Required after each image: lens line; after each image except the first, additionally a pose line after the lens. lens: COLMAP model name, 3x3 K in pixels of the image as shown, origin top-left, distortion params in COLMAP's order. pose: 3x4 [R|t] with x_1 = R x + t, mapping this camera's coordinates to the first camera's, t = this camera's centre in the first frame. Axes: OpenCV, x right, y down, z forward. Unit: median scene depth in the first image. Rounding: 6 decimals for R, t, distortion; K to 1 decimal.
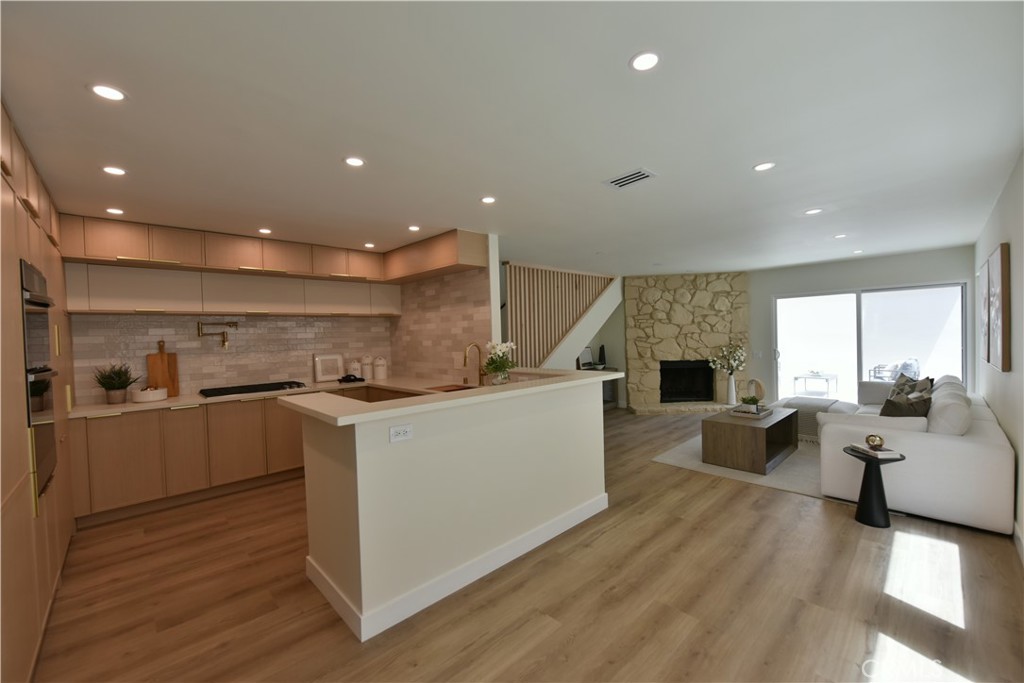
lens RADIAL K [[410.0, 0, 509.7], [0, 410.0, 343.6], [0, 0, 1]] dist [-0.010290, -0.000276]
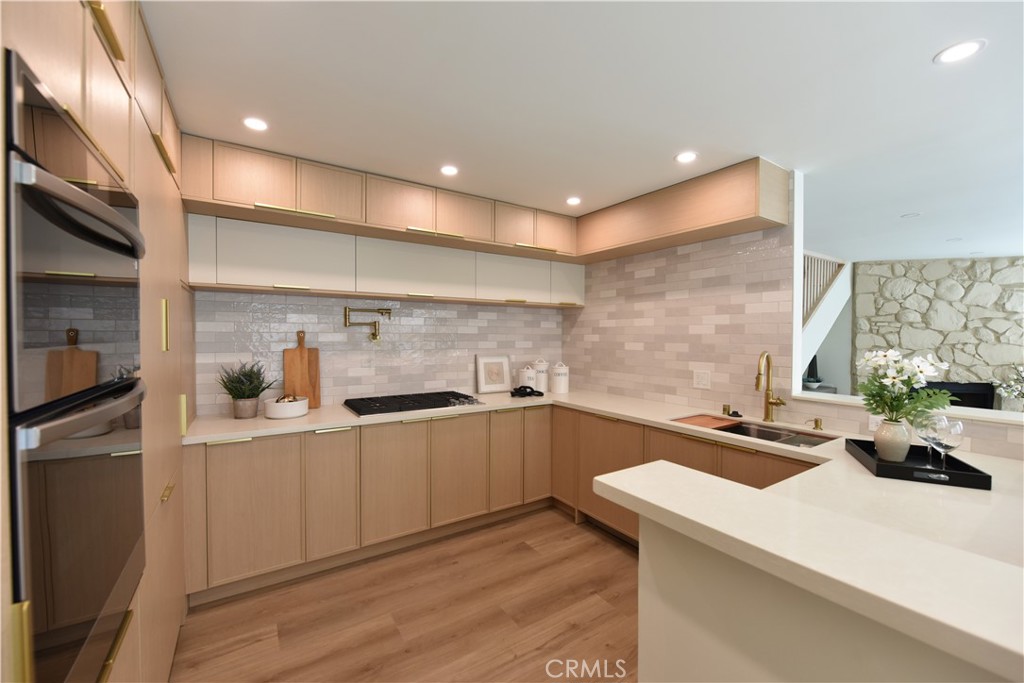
lens RADIAL K [[410.0, 0, 509.7], [0, 410.0, 343.6], [0, 0, 1]] dist [-0.010290, -0.000276]
pose [[0.981636, 0.036918, -0.187155, -0.342738], [-0.036657, 0.999316, 0.004857, -0.001550], [0.187206, 0.002093, 0.982318, 0.341497]]
